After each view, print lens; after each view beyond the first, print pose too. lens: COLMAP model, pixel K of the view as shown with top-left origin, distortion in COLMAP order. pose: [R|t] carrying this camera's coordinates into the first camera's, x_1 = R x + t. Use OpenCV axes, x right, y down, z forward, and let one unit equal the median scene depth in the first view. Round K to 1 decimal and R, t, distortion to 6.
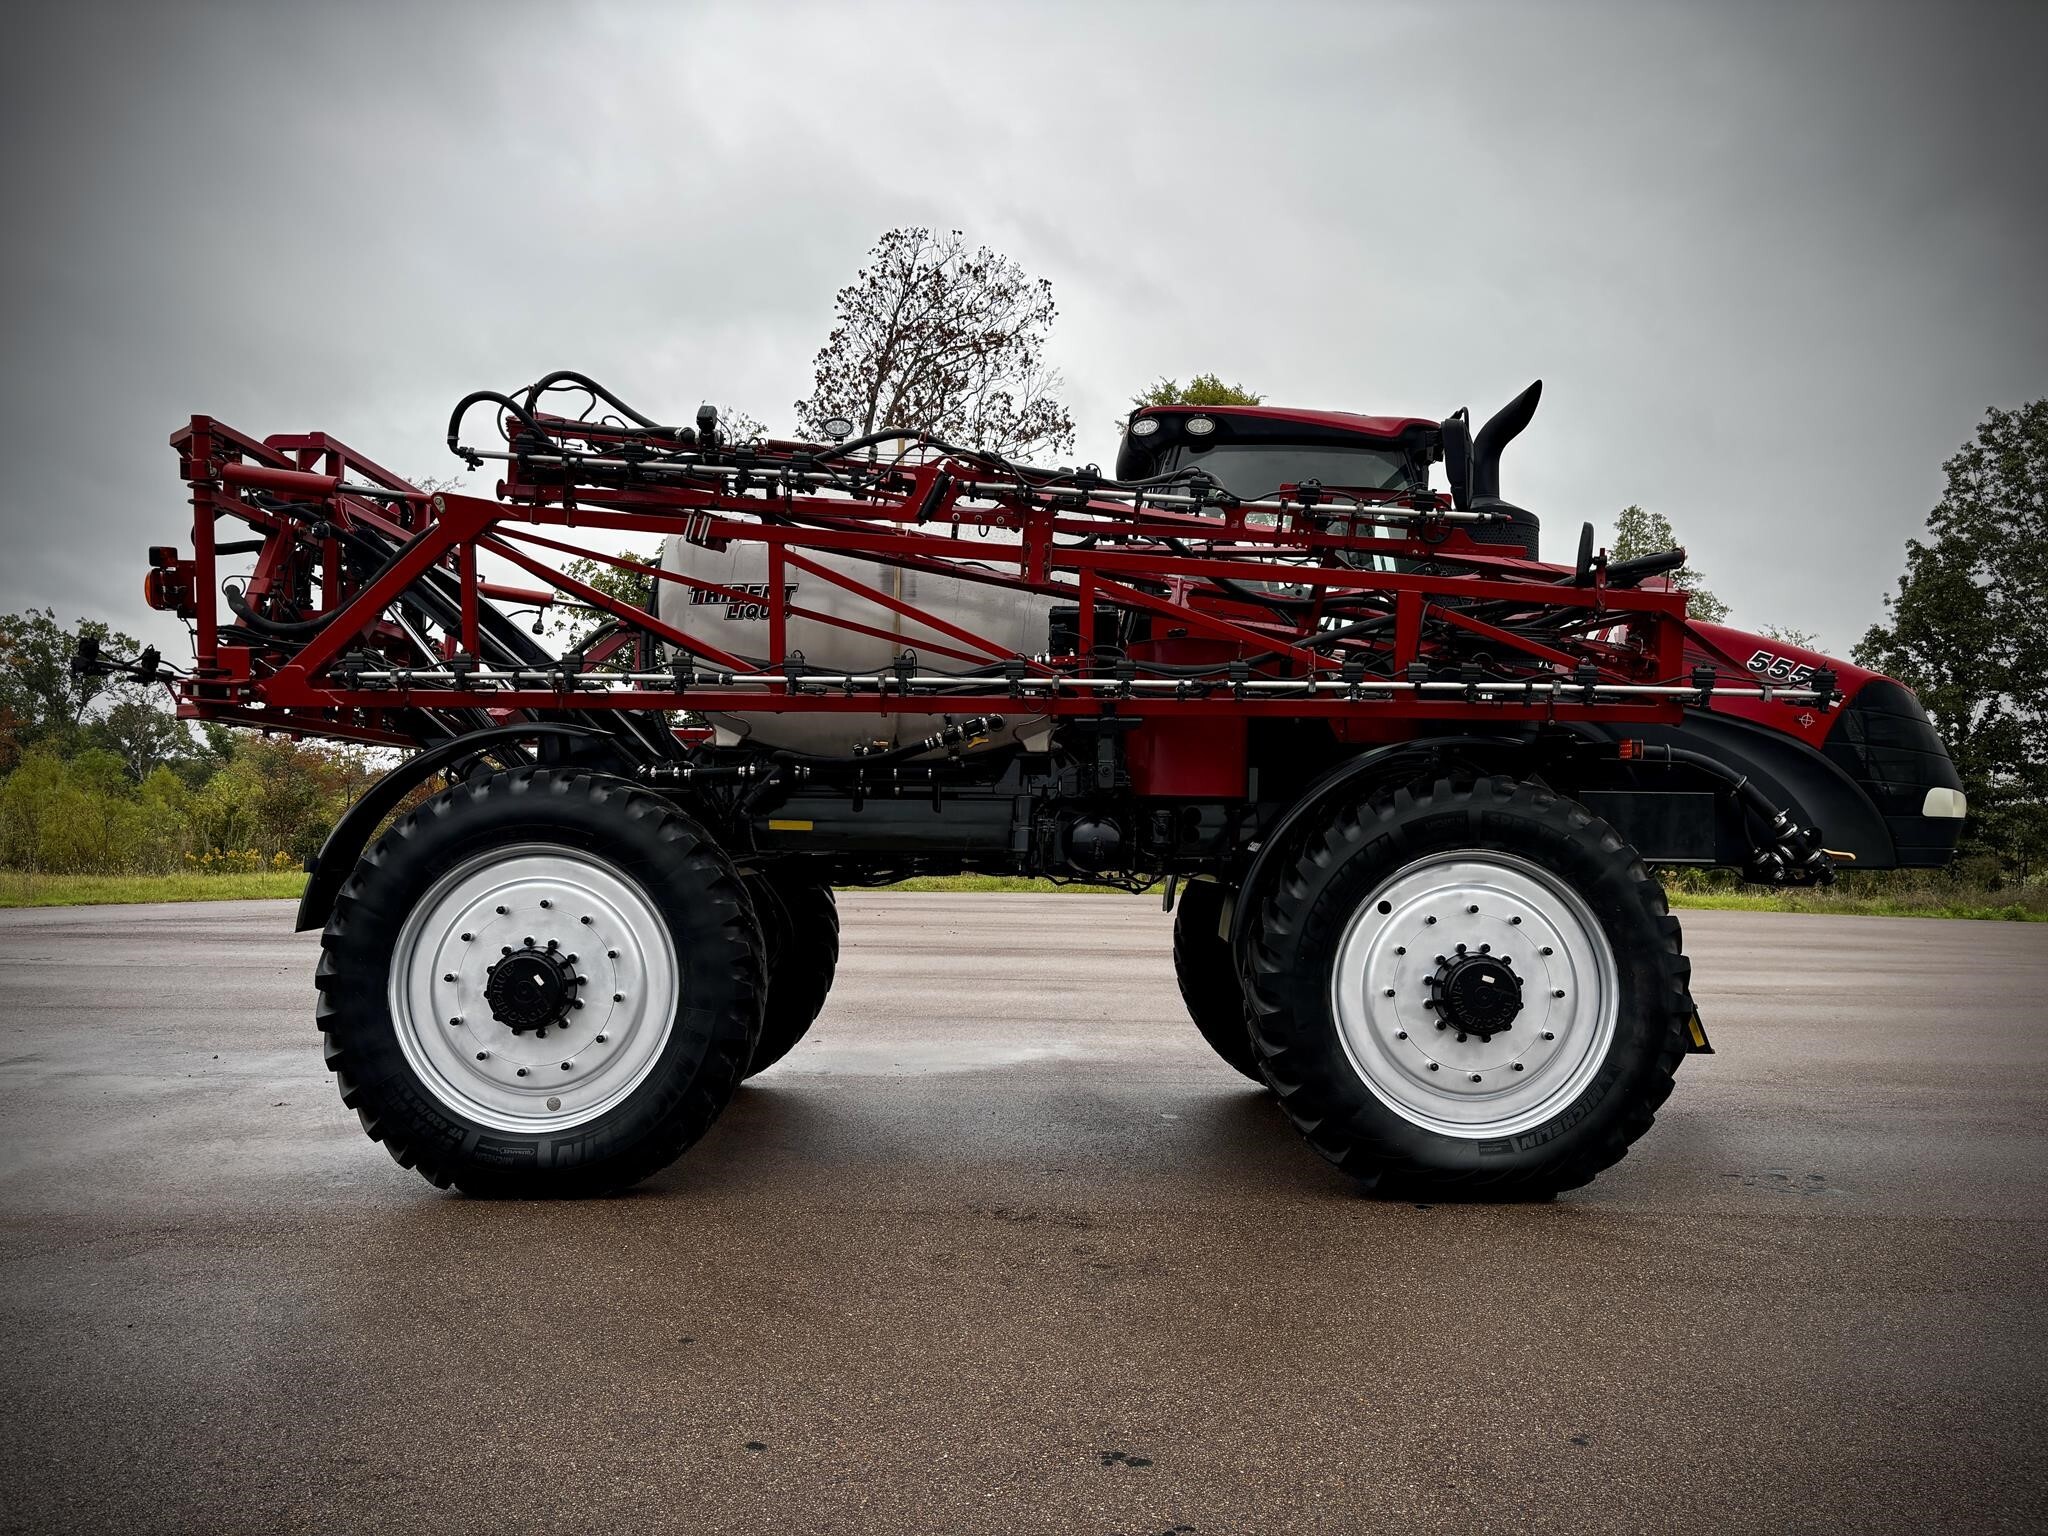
lens RADIAL K [[1552.5, 0, 1031.2], [0, 1552.5, 741.8], [0, 0, 1]] dist [0.064983, -0.073864]
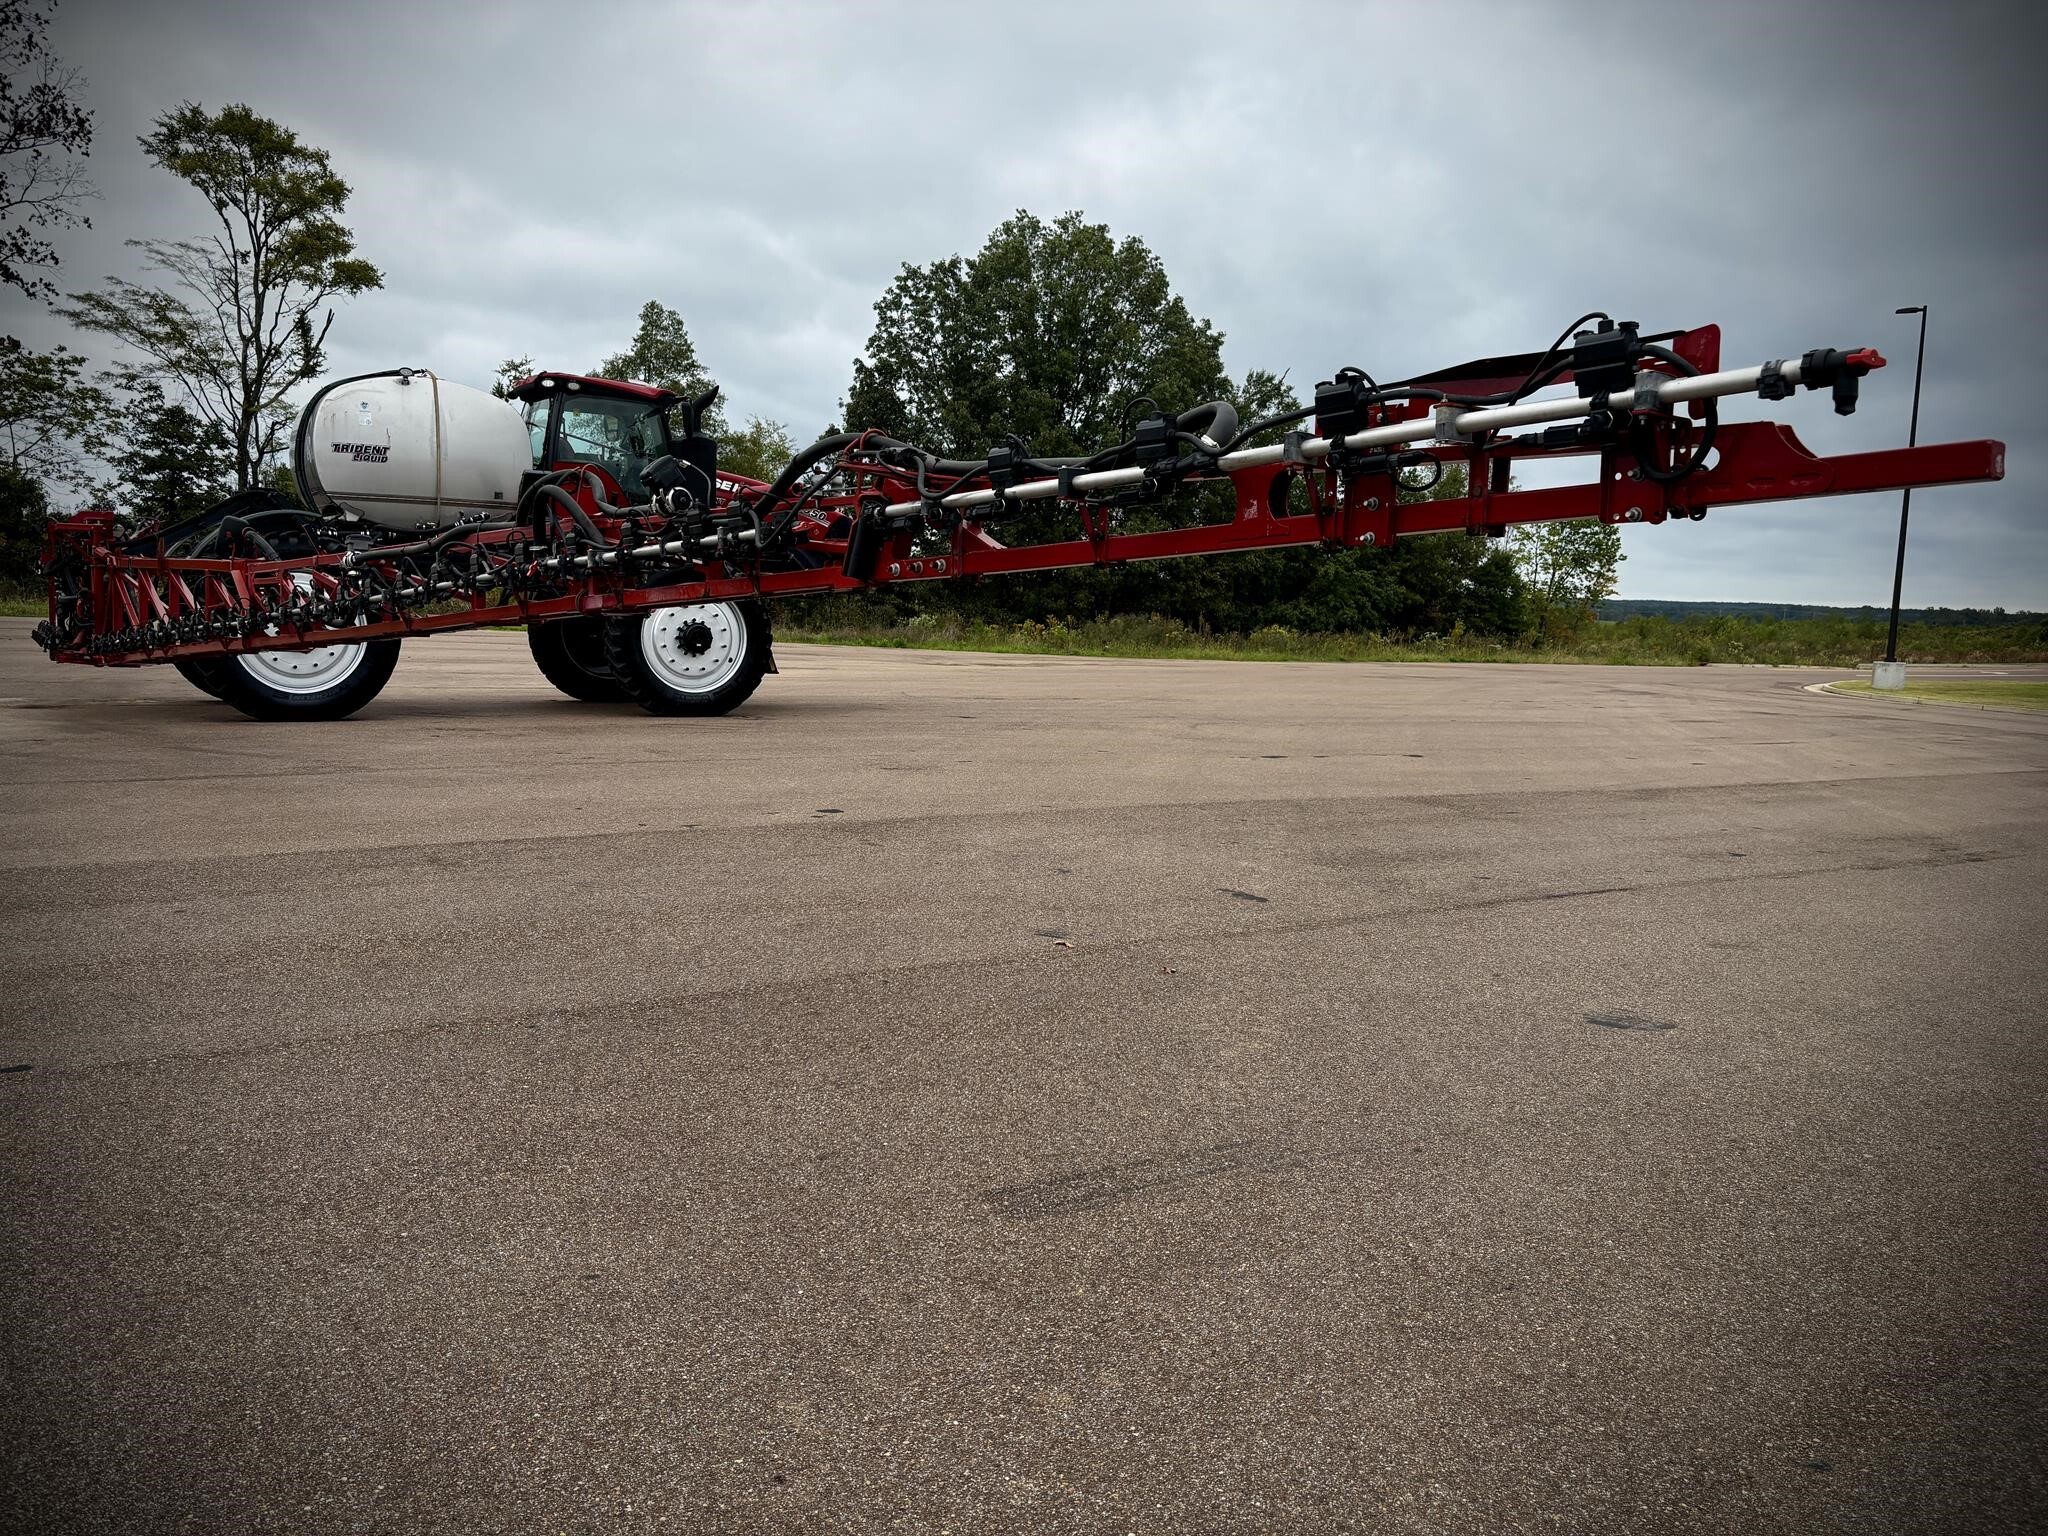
lens RADIAL K [[1552.5, 0, 1020.4], [0, 1552.5, 770.2], [0, 0, 1]] dist [0.064983, -0.073864]
pose [[0.812319, -0.039534, 0.581872, -0.083113], [-0.064703, 0.985432, 0.157282, -0.006578], [-0.579614, -0.165412, 0.797927, -0.148126]]
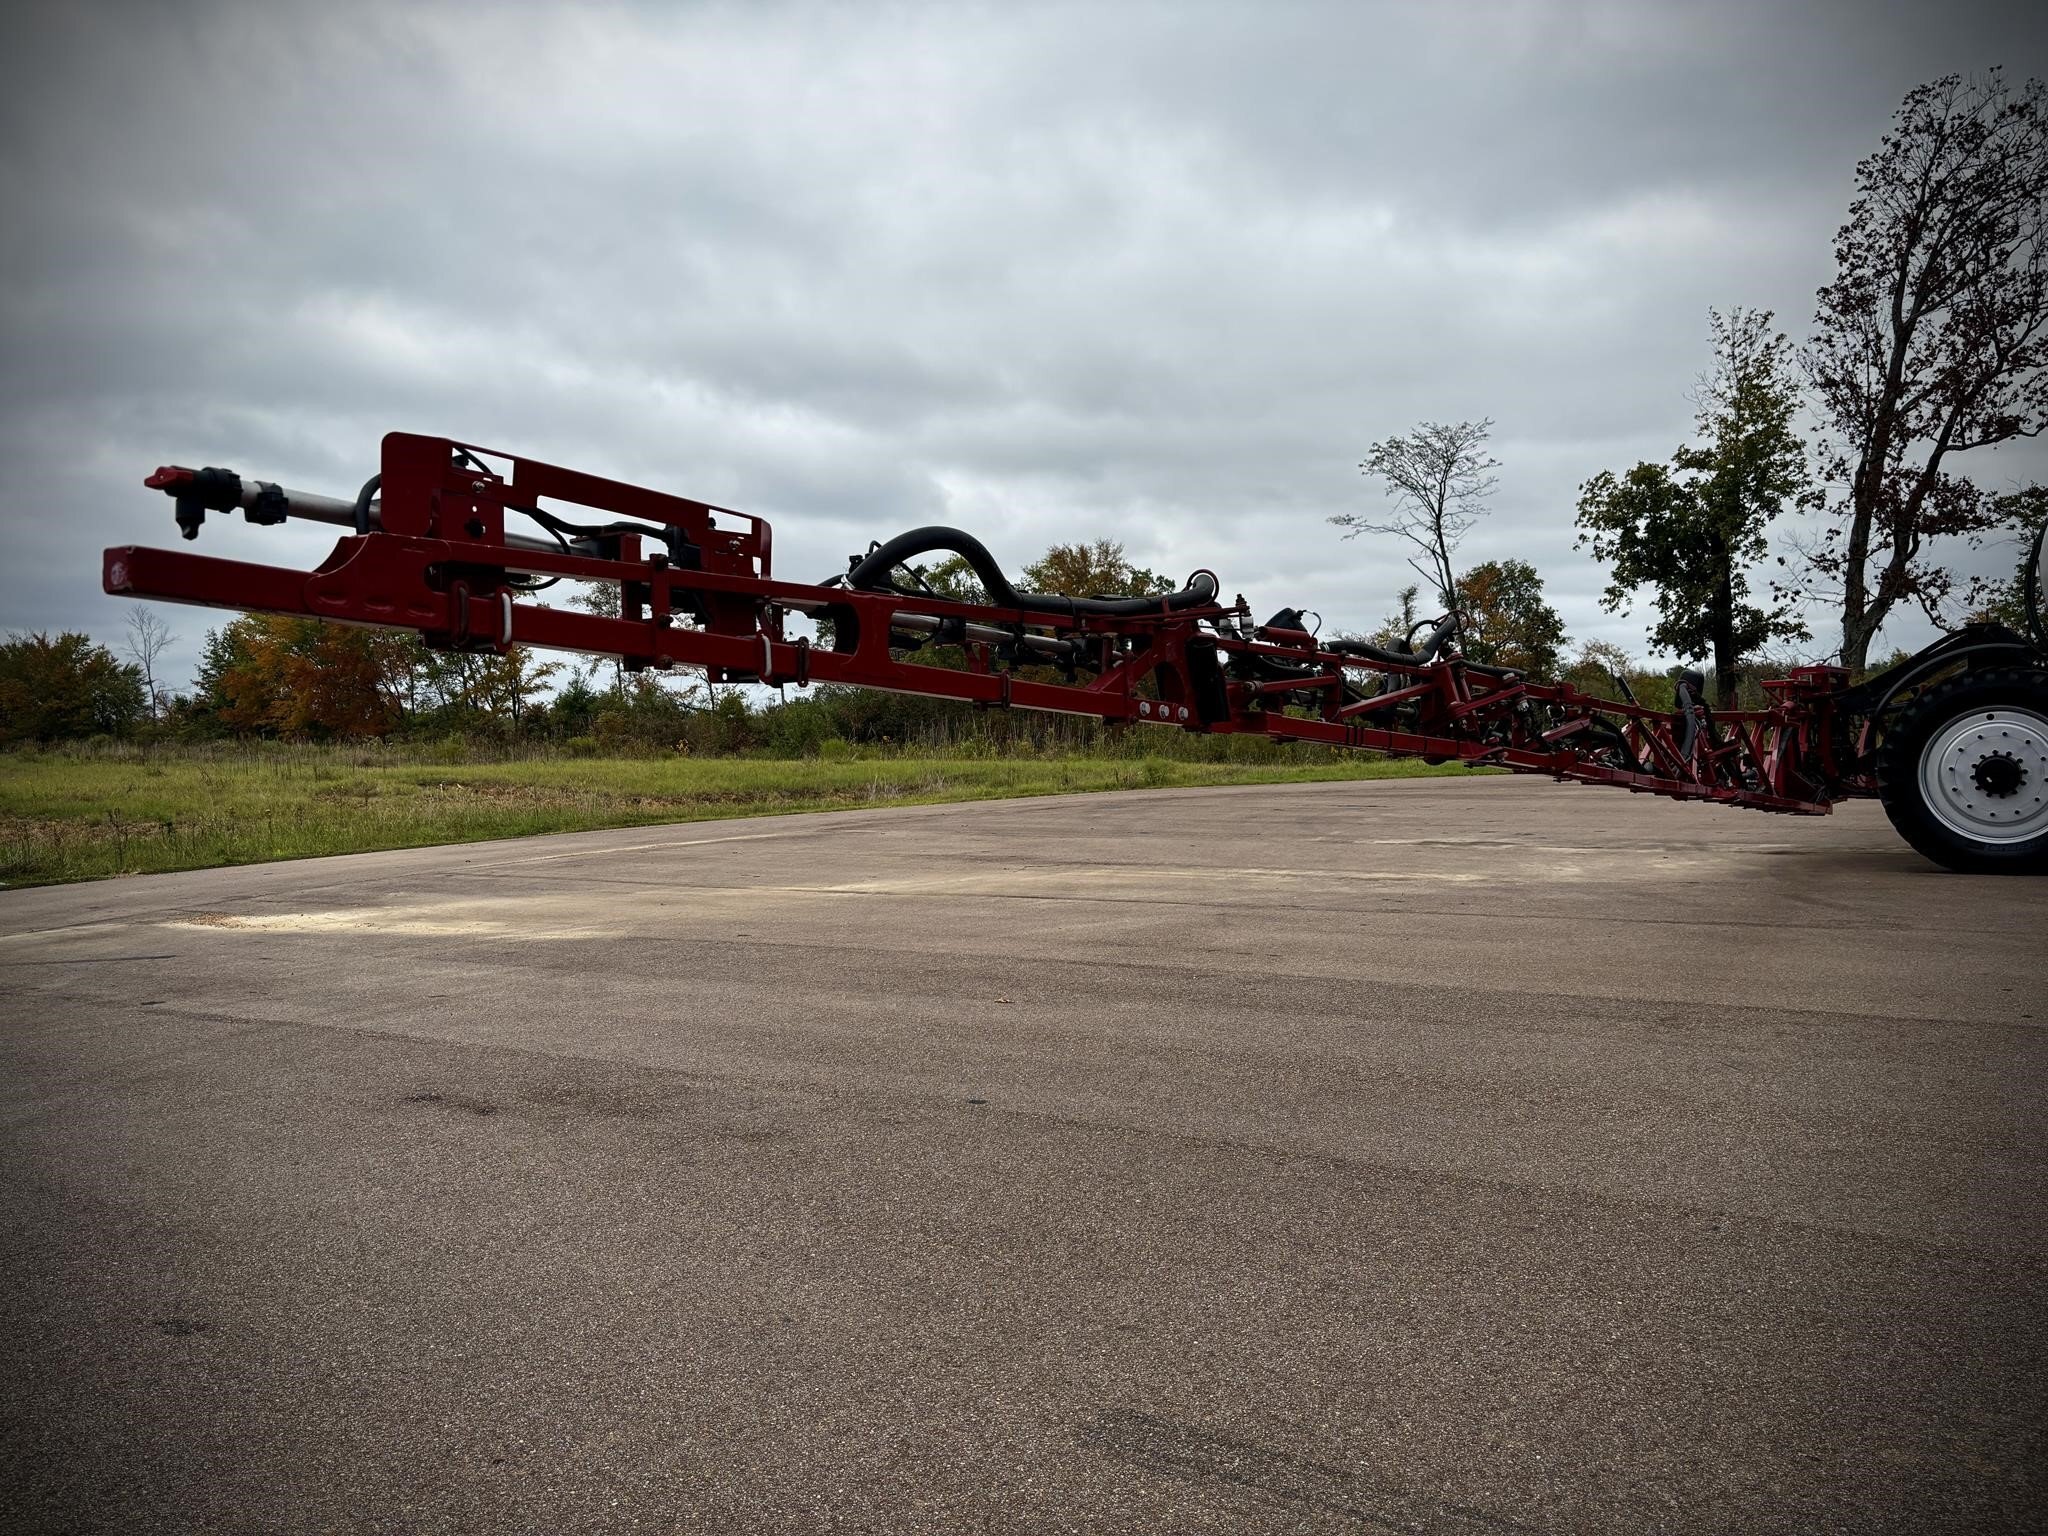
lens RADIAL K [[1552.5, 0, 1001.4], [0, 1552.5, 749.7], [0, 0, 1]] dist [0.064983, -0.073864]
pose [[0.827251, -0.029835, -0.561040, -0.025023], [0.068814, 0.996451, 0.048477, -0.006498], [0.557603, -0.078710, 0.826368, -0.147165]]
